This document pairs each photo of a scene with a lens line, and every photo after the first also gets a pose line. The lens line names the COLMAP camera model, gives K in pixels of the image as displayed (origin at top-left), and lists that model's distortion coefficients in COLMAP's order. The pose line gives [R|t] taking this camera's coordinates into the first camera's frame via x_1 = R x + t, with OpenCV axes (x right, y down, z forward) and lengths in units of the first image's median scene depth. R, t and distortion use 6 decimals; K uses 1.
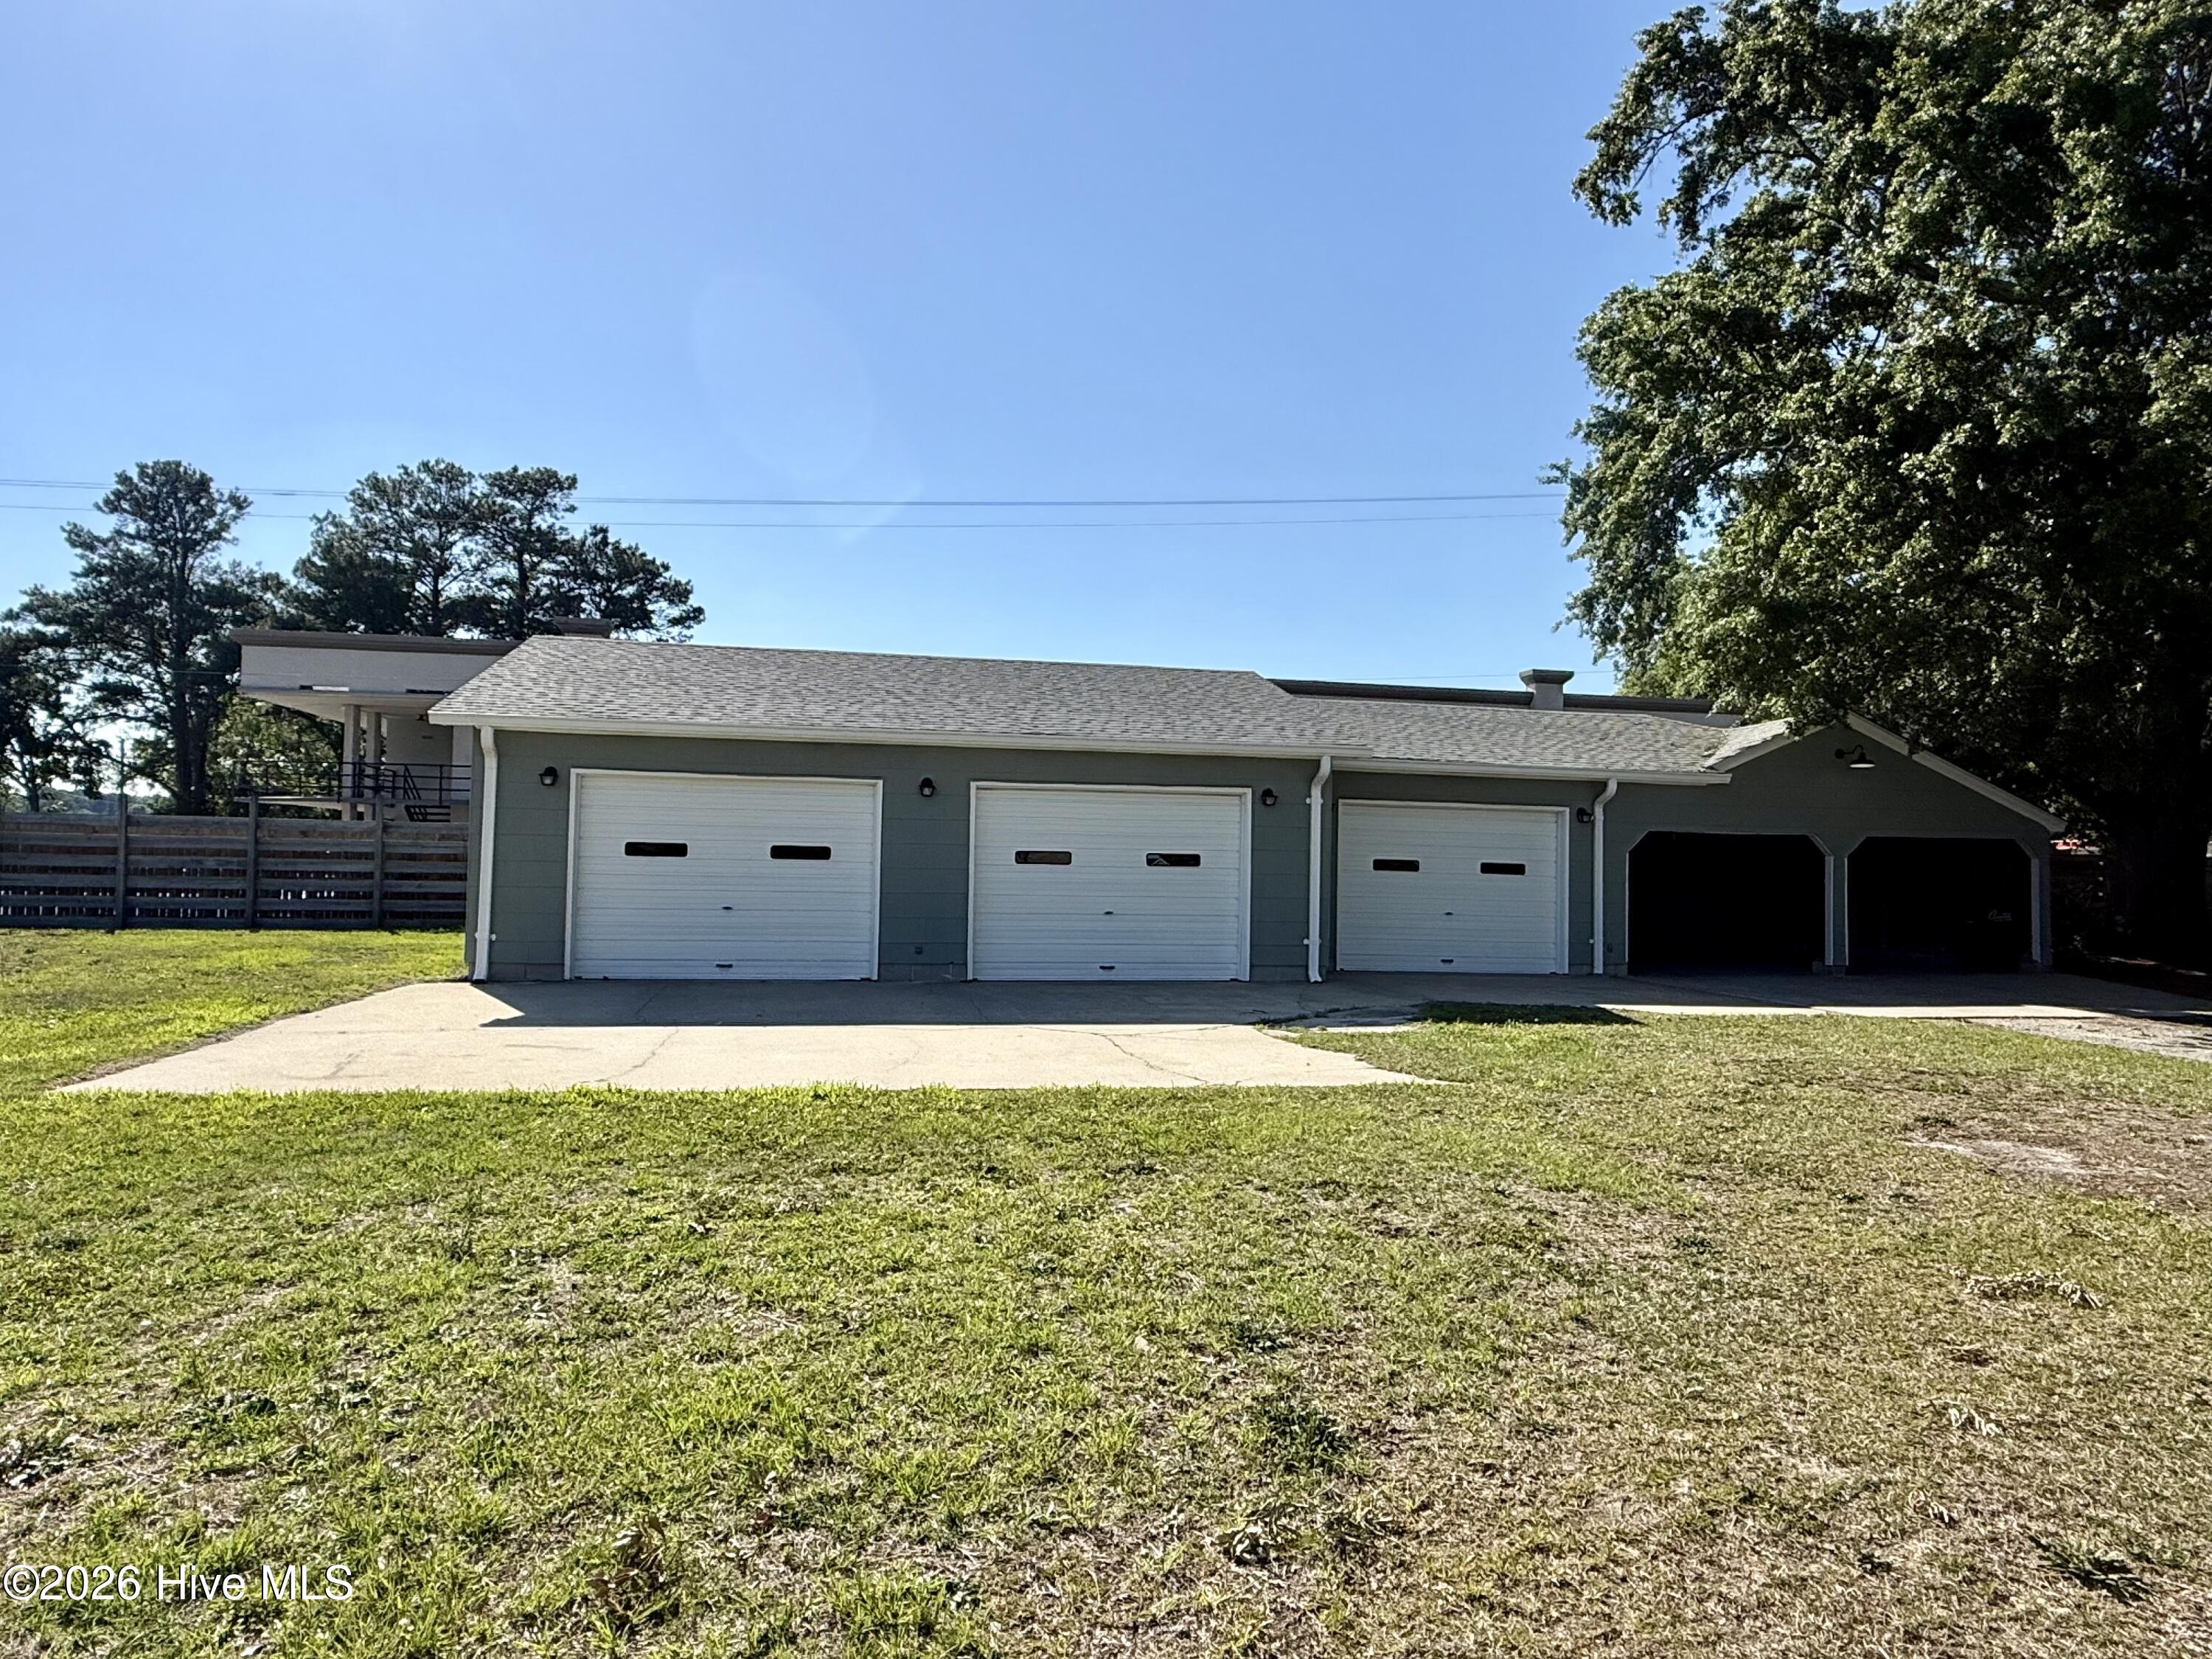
lens RADIAL K [[1330.8, 0, 1140.1], [0, 1330.8, 836.0], [0, 0, 1]] dist [-0.000721, -0.000585]
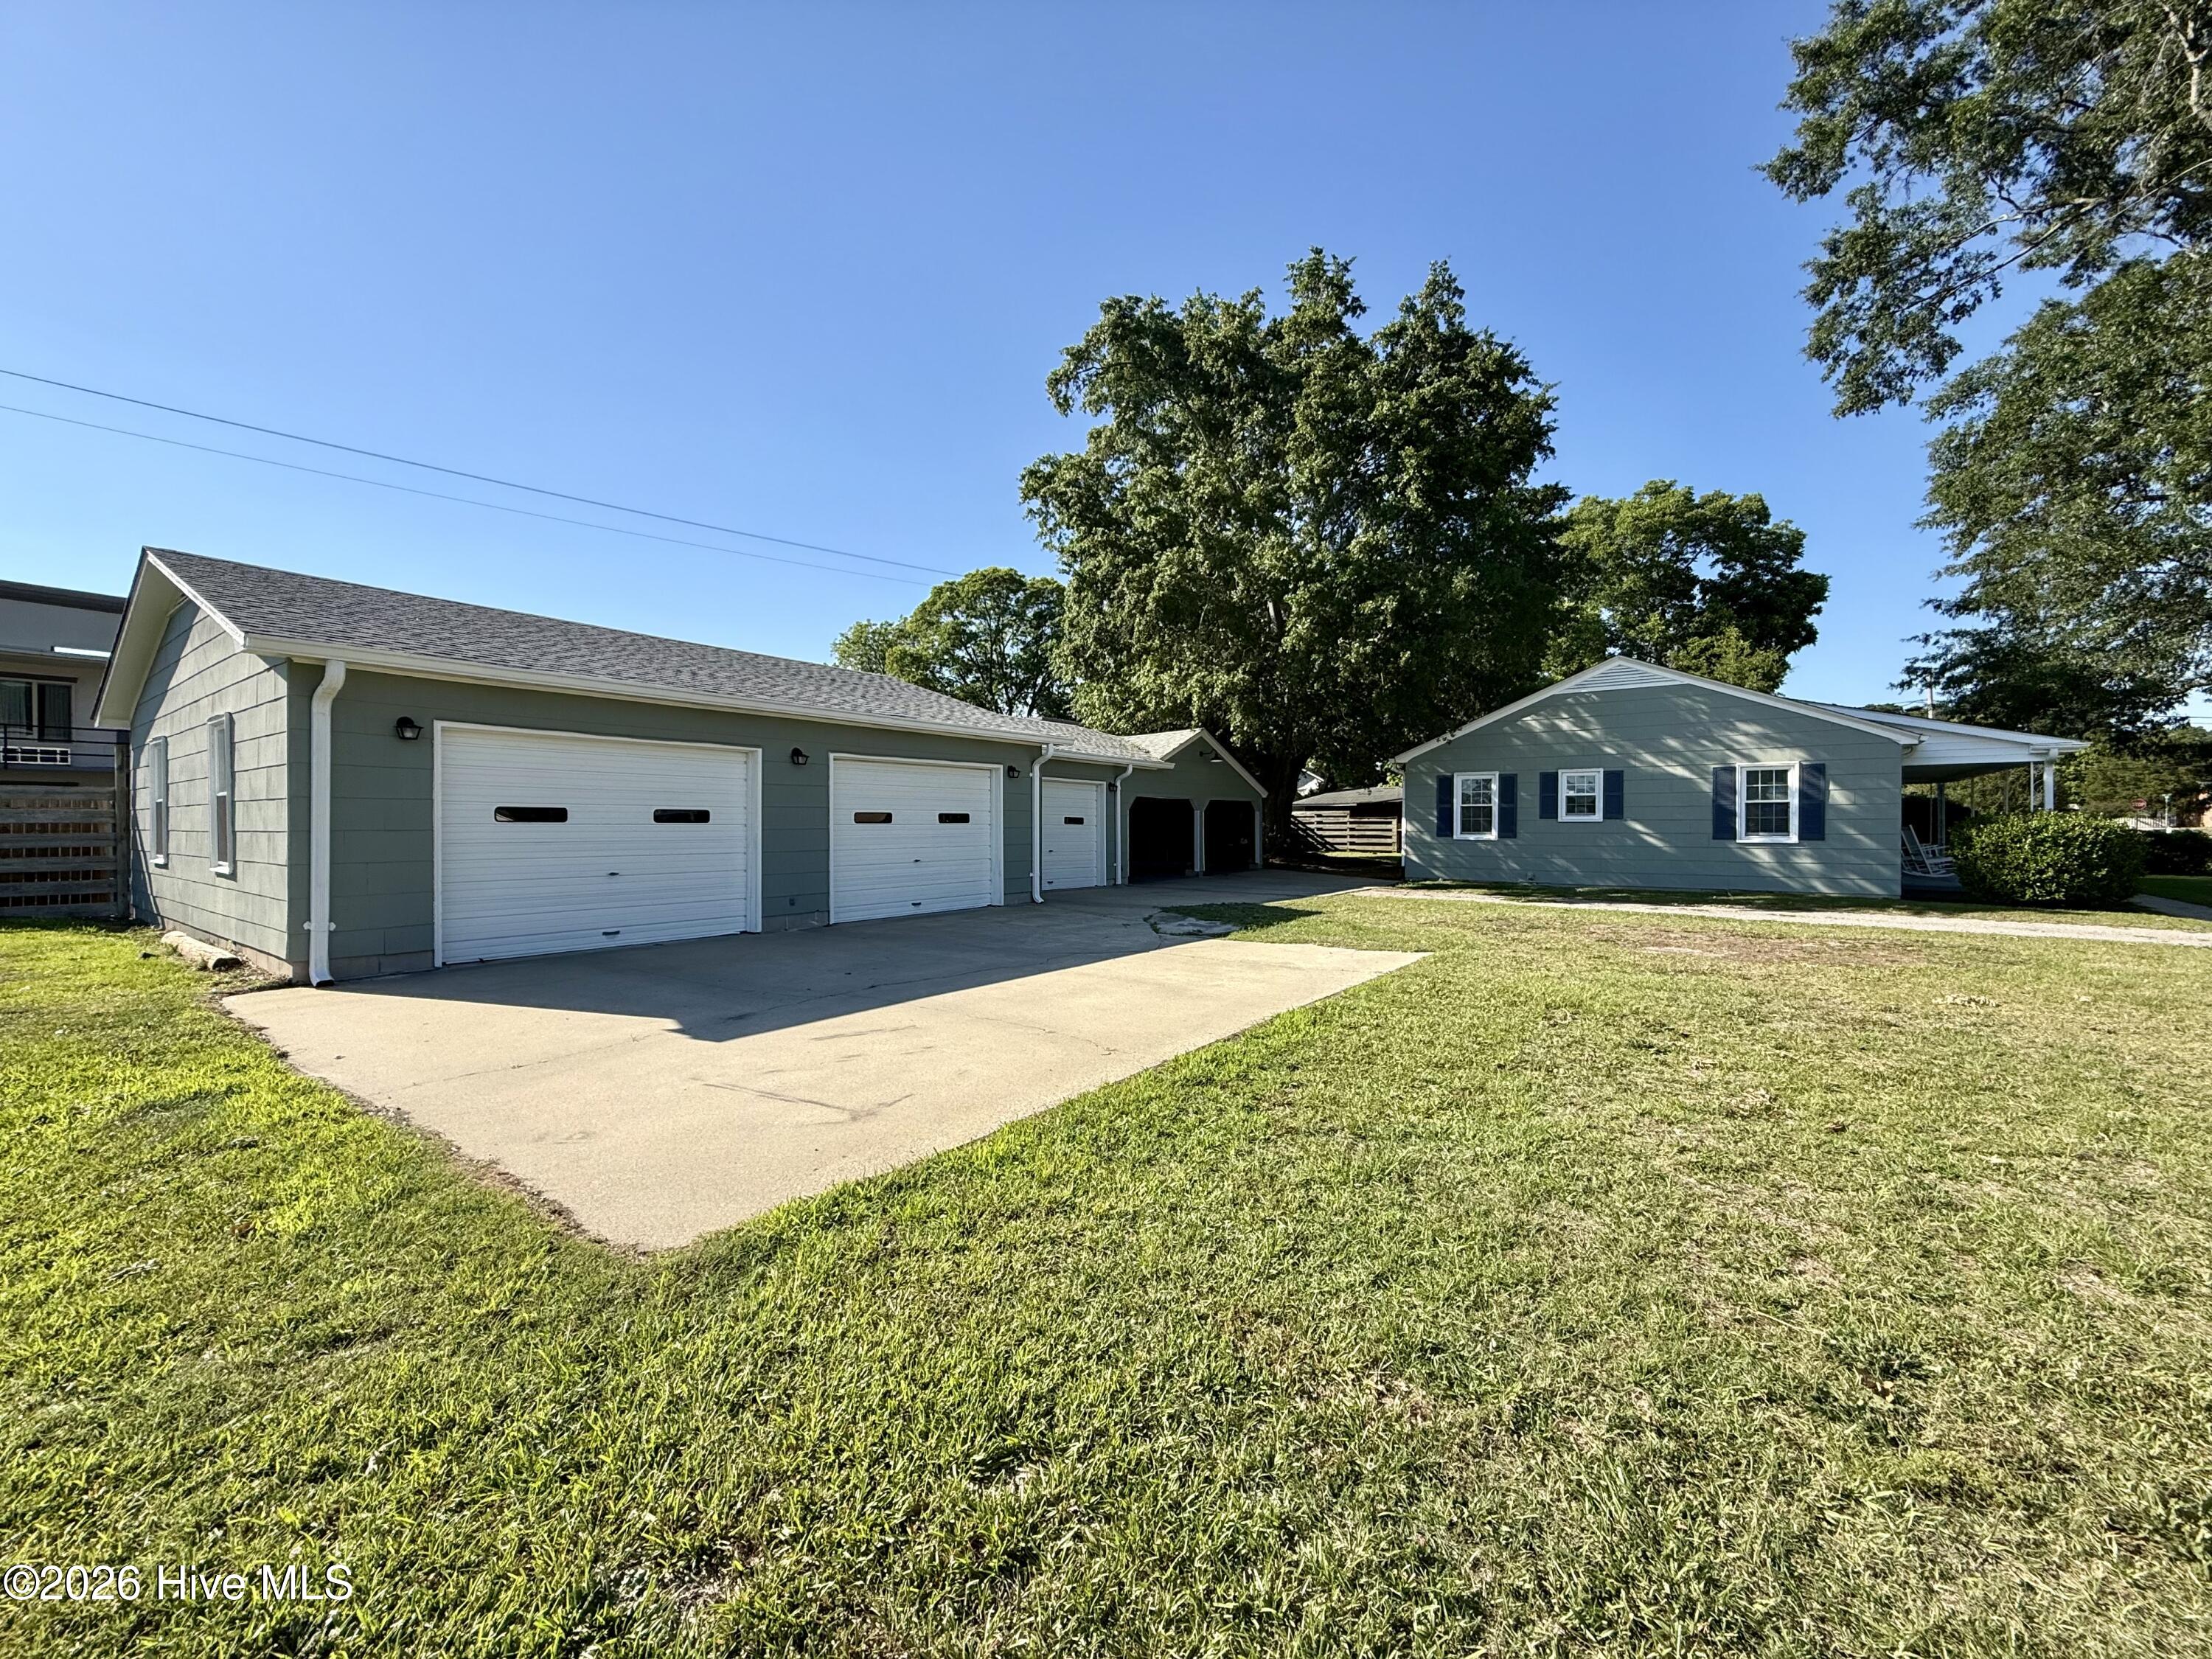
lens RADIAL K [[879.6, 0, 1102.0], [0, 879.6, 822.6], [0, 0, 1]] dist [-0.000236, 0.000442]
pose [[0.742200, -0.017012, 0.669963, -0.316601], [-0.001774, 0.999624, 0.027349, -0.001082], [-0.670176, -0.021487, 0.741891, 0.186913]]
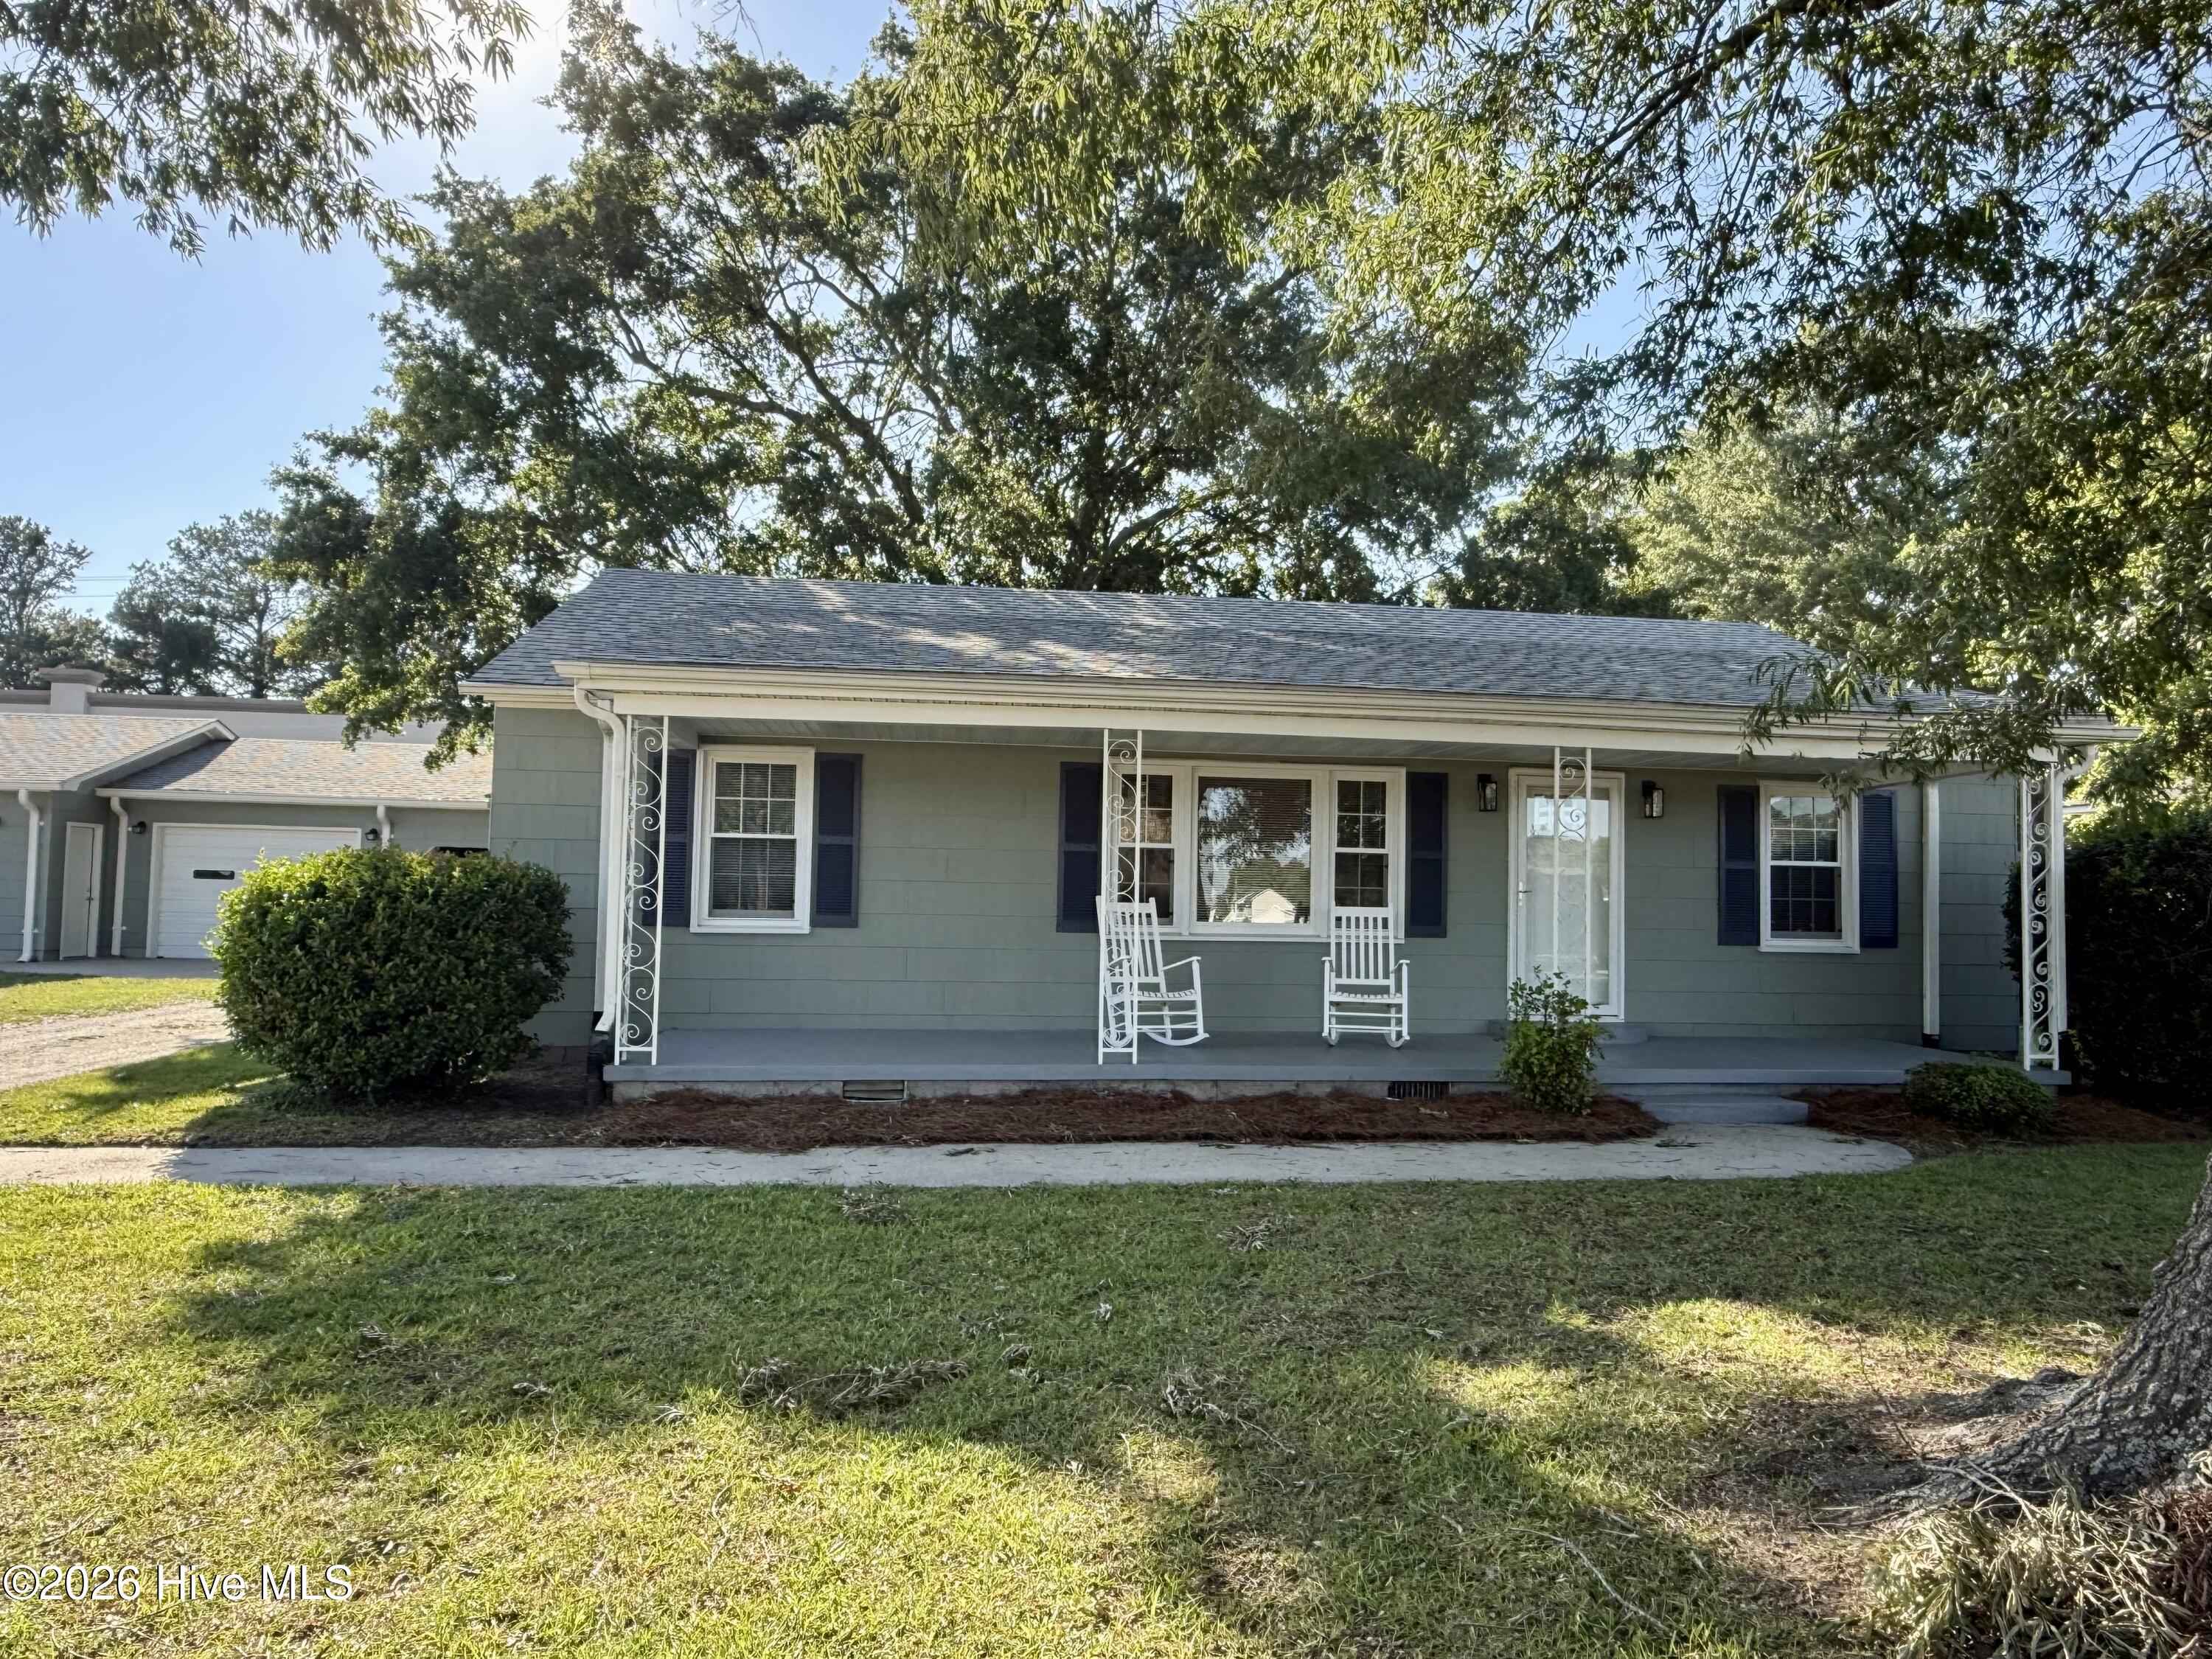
lens RADIAL K [[1380.1, 0, 1082.6], [0, 1380.1, 830.1], [0, 0, 1]] dist [-0.003501, -0.004294]
pose [[0.997986, -0.004686, -0.063259, 0.904961], [0.002980, 0.999630, -0.027022, 0.014857], [0.063363, 0.026780, 0.997631, -0.196914]]
